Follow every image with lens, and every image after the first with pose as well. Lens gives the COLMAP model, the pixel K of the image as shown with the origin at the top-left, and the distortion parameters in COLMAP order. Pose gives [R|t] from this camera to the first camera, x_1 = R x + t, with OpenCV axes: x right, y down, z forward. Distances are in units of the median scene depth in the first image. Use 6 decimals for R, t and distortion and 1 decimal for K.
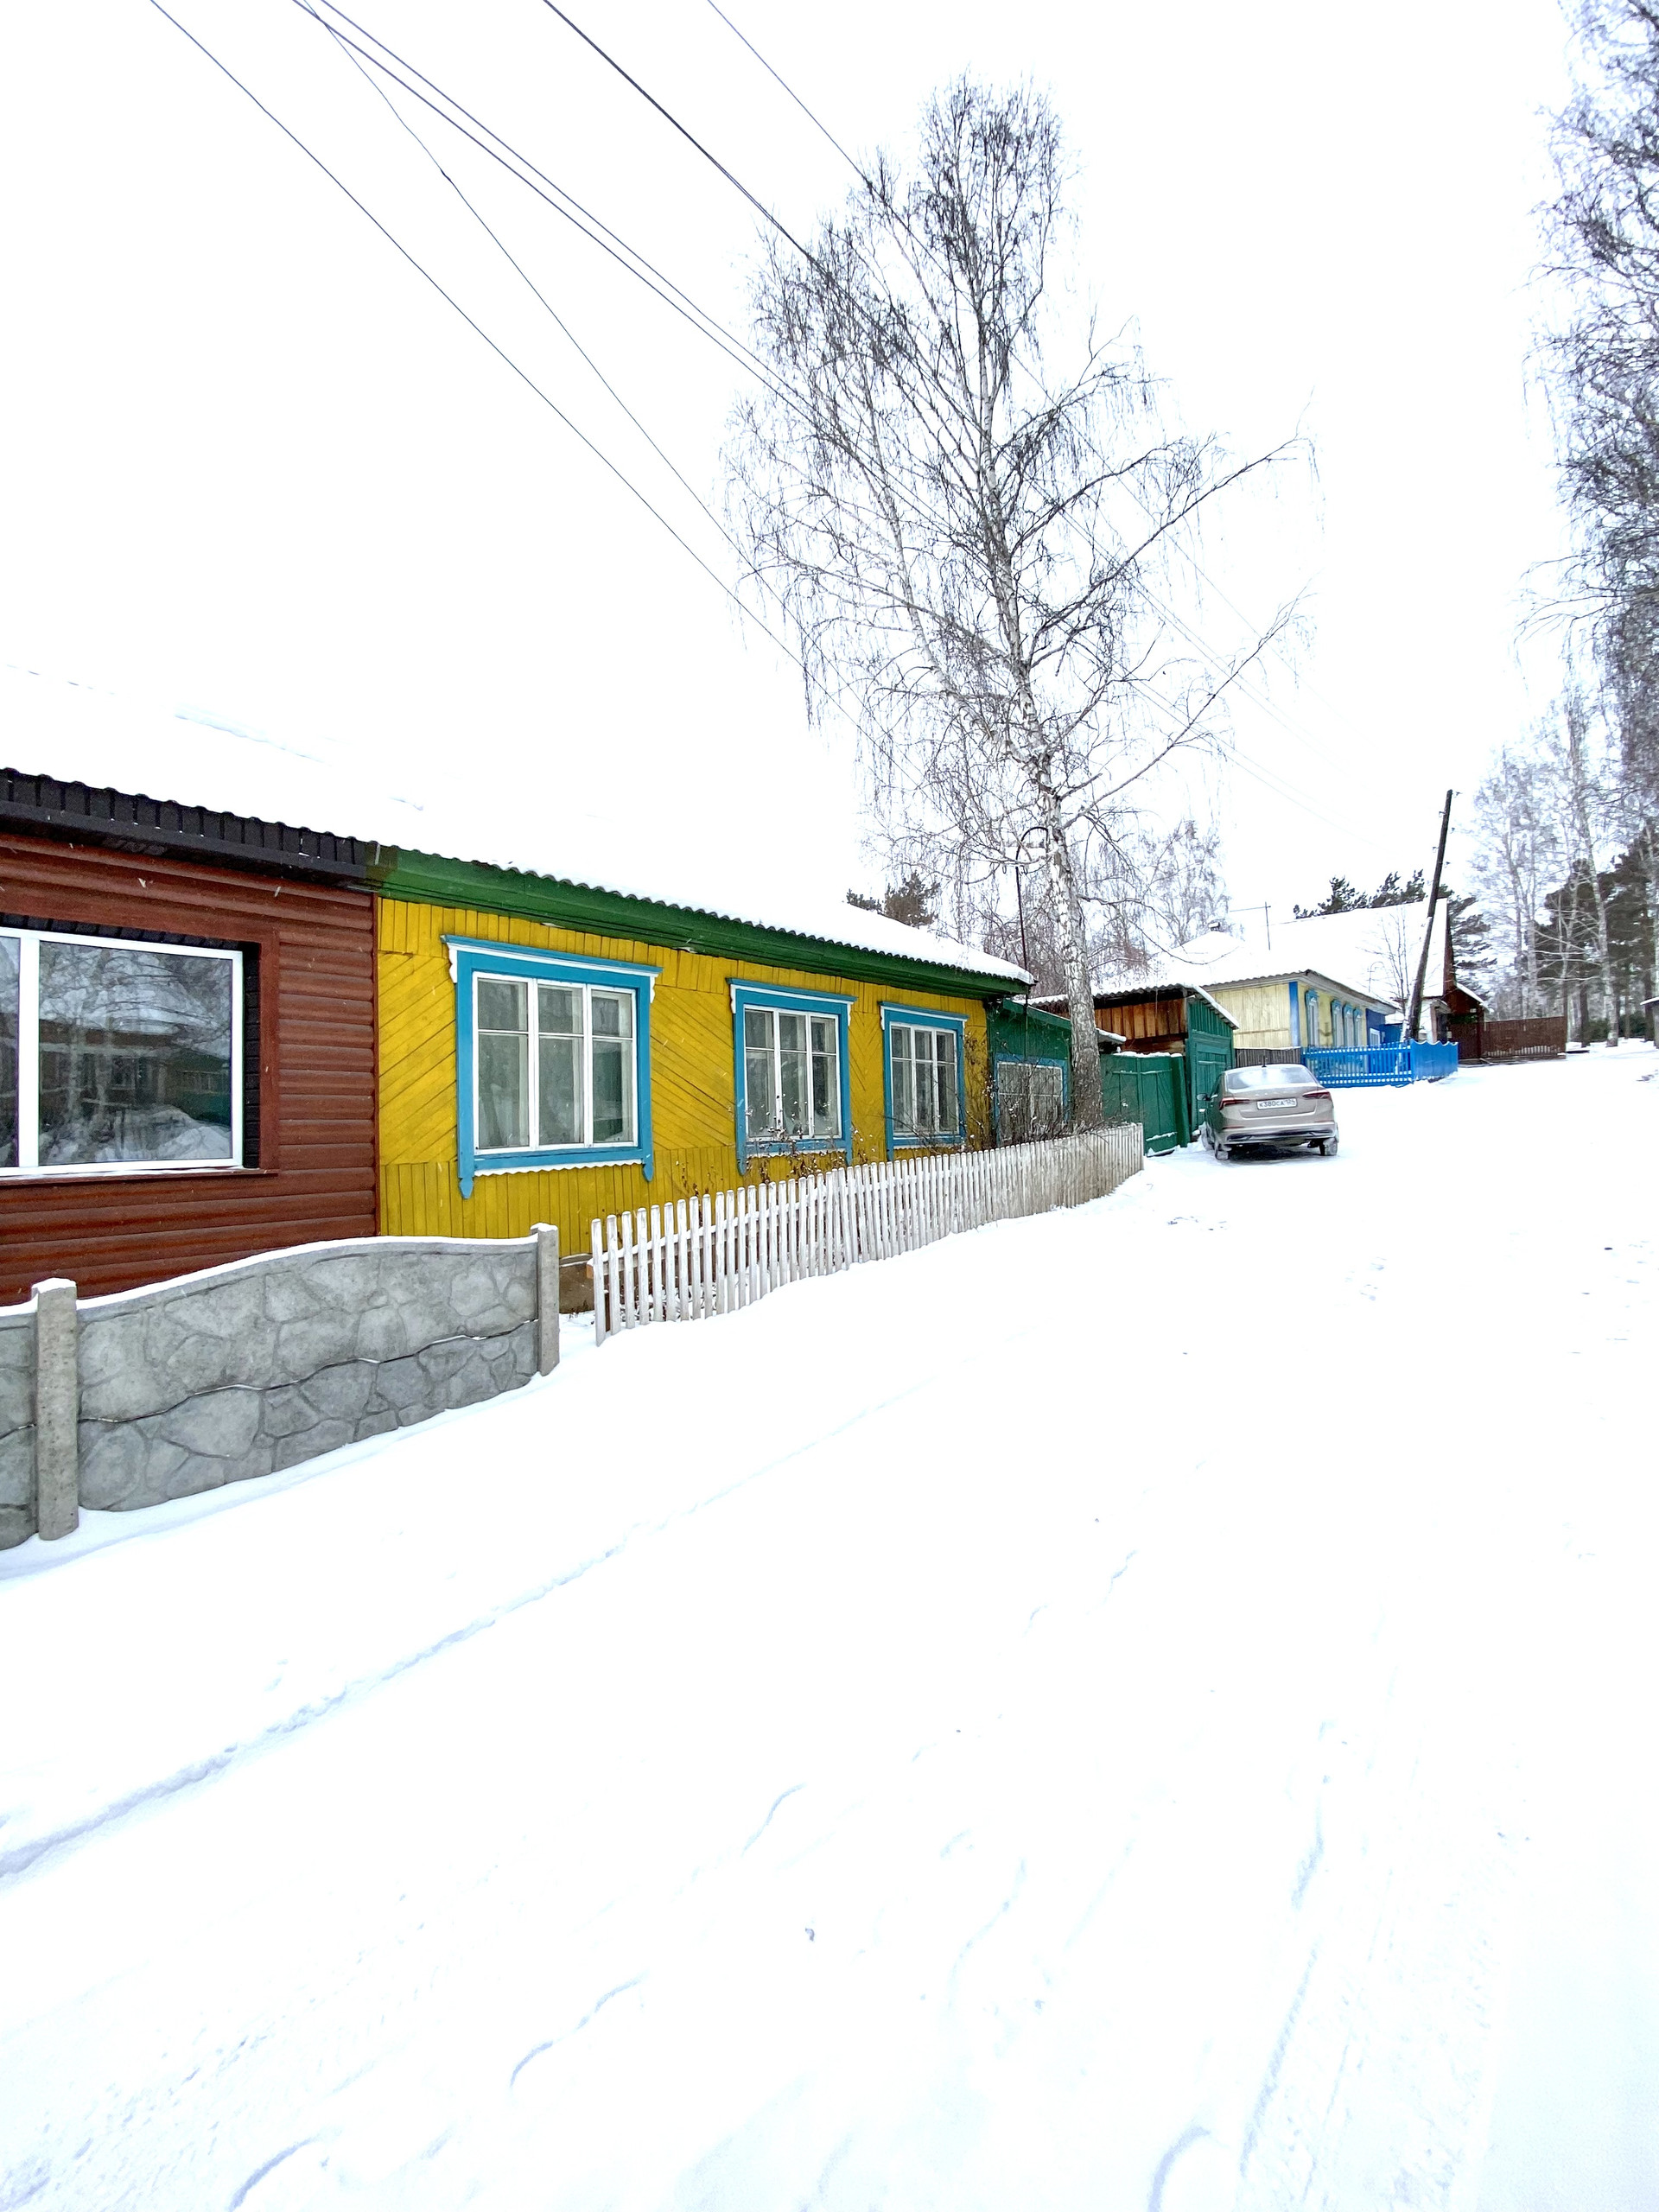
lens RADIAL K [[896.1, 0, 829.5], [0, 896.1, 1106.0], [0, 0, 1]] dist [0.049176, -0.043133]
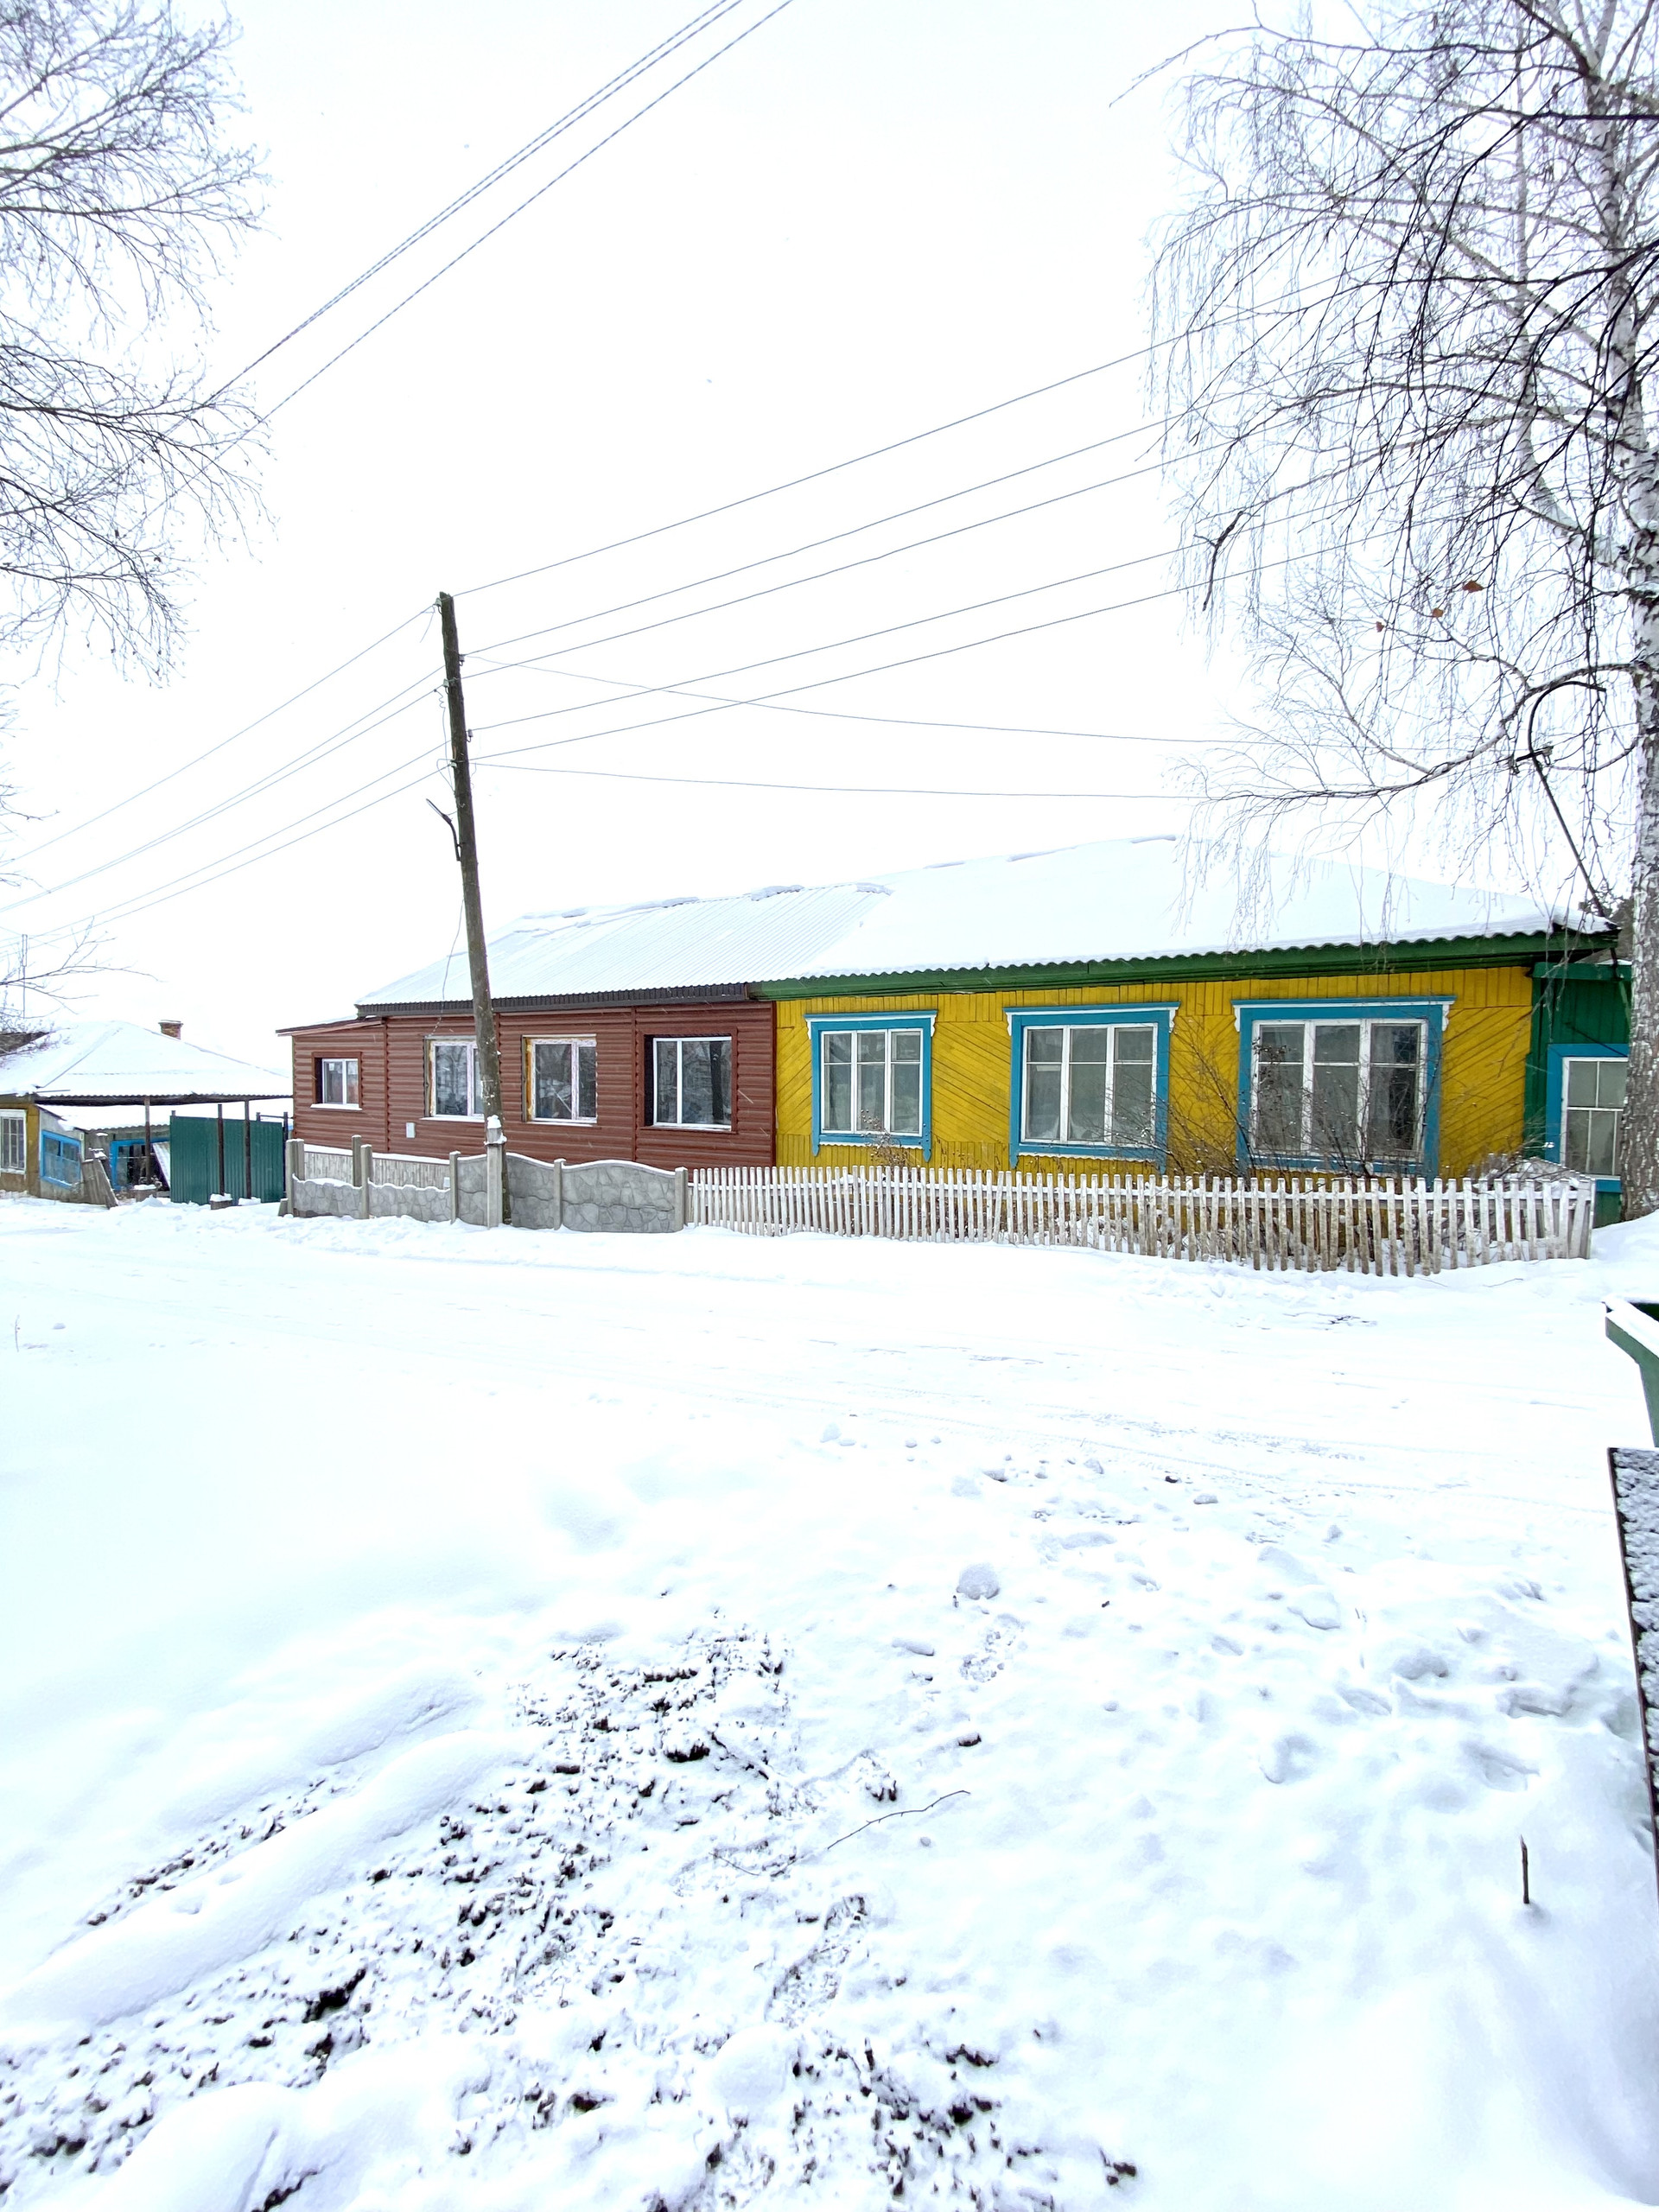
lens RADIAL K [[898.9, 0, 826.1], [0, 898.9, 1103.2], [0, 0, 1]] dist [0.020888, -0.024772]
pose [[0.188341, 0.054899, -0.980568, 1.174520], [0.008382, 0.998310, 0.057502, -0.093506], [0.982068, -0.019049, 0.187562, 0.573859]]
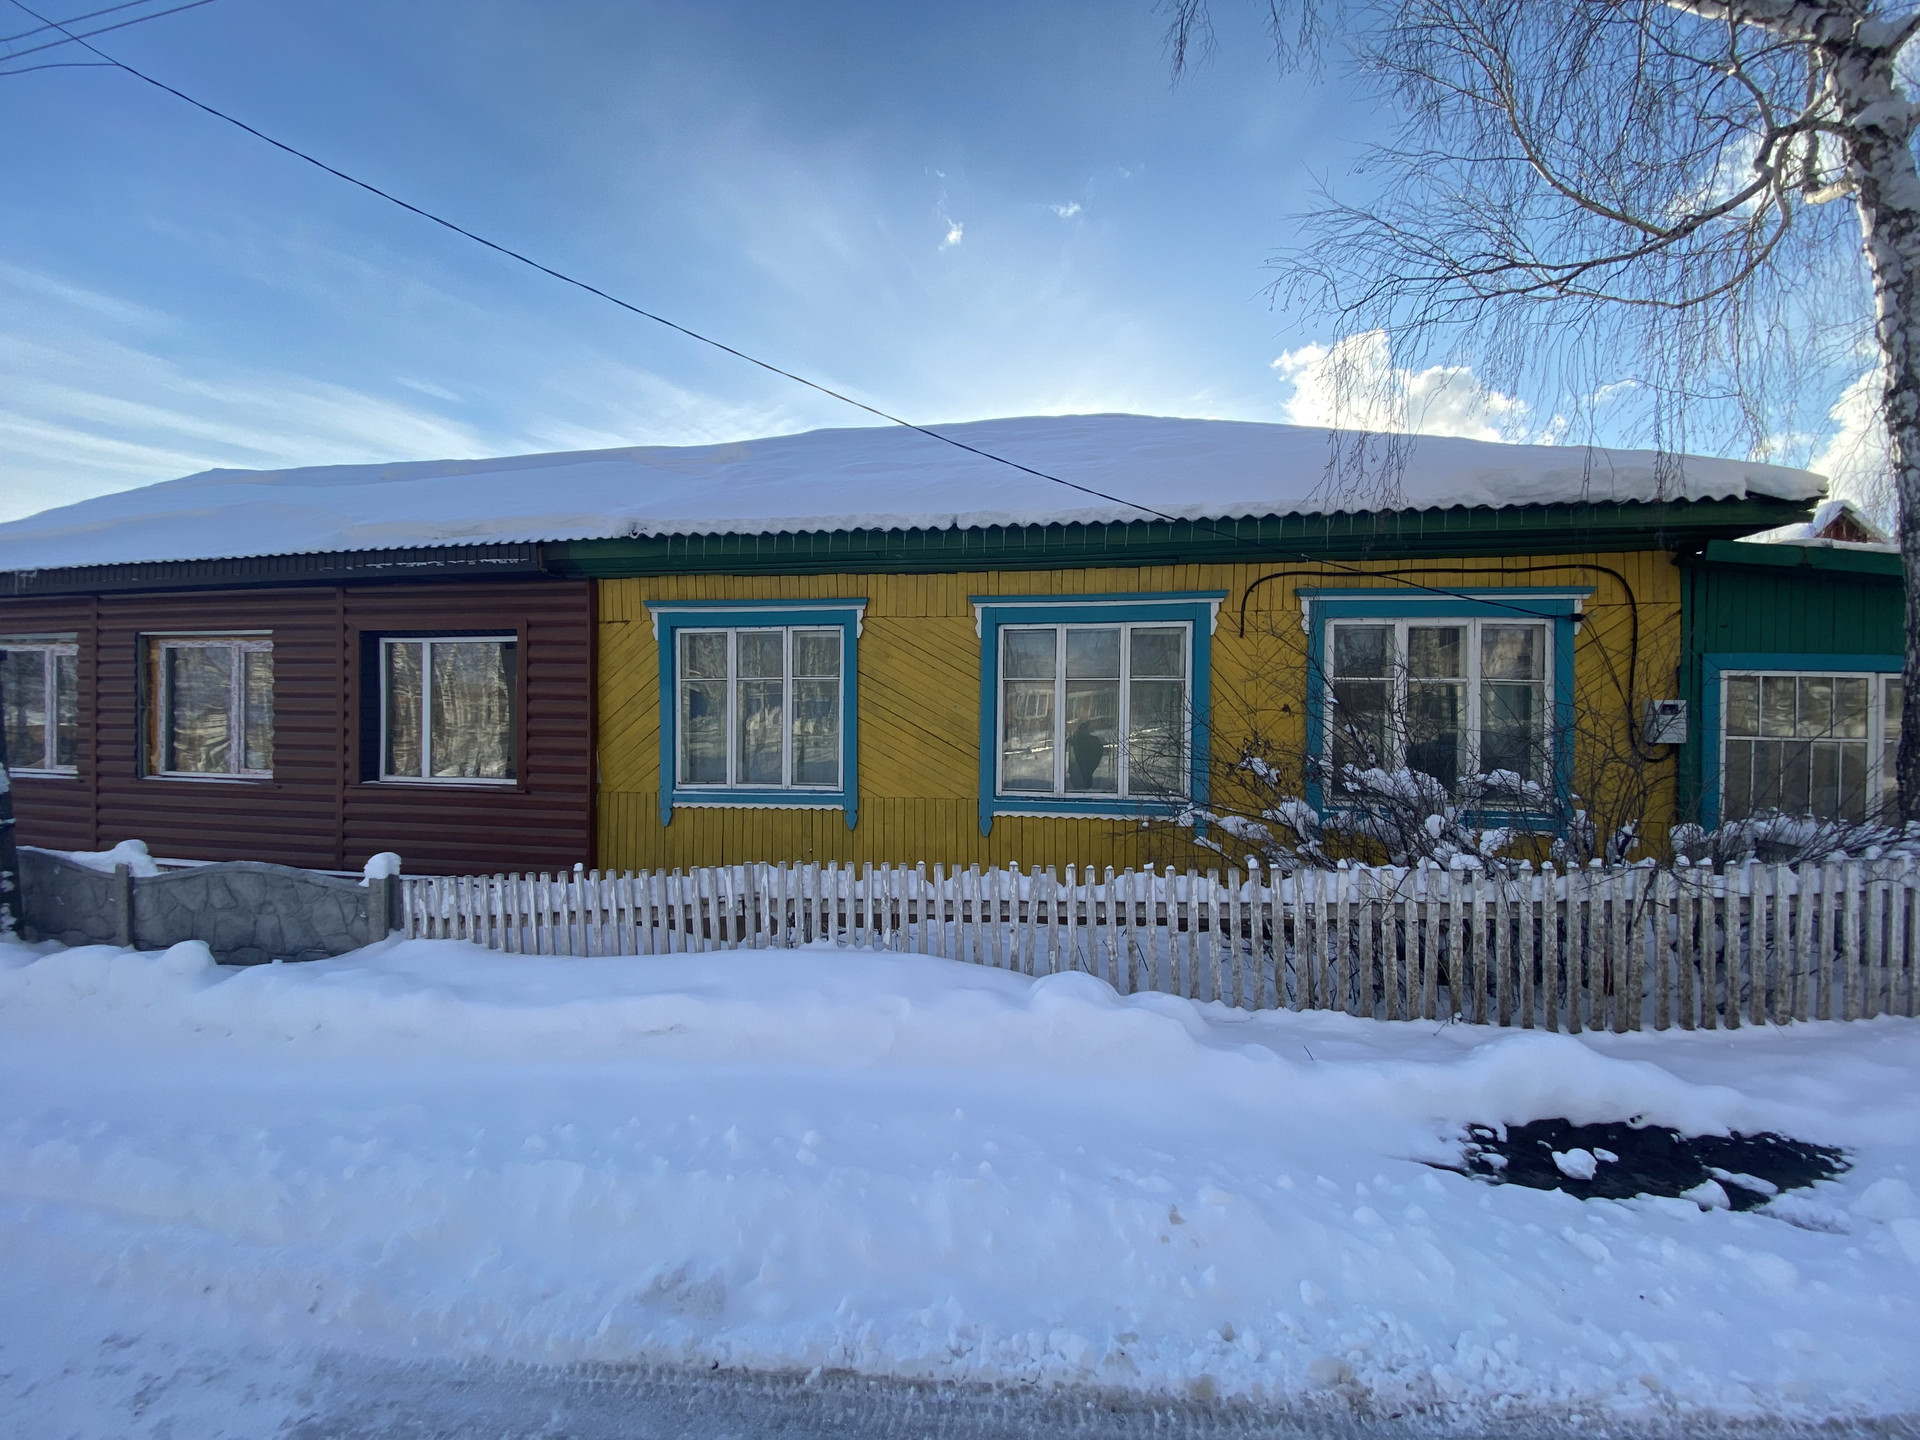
lens RADIAL K [[777.8, 0, 961.7], [0, 777.8, 716.7], [0, 0, 1]] dist [0.049176, -0.043133]
pose [[0.523720, 0.027950, -0.851432, 0.552048], [-0.002432, 0.999507, 0.031314, -0.059466], [0.851887, -0.014329, 0.523529, 0.673774]]
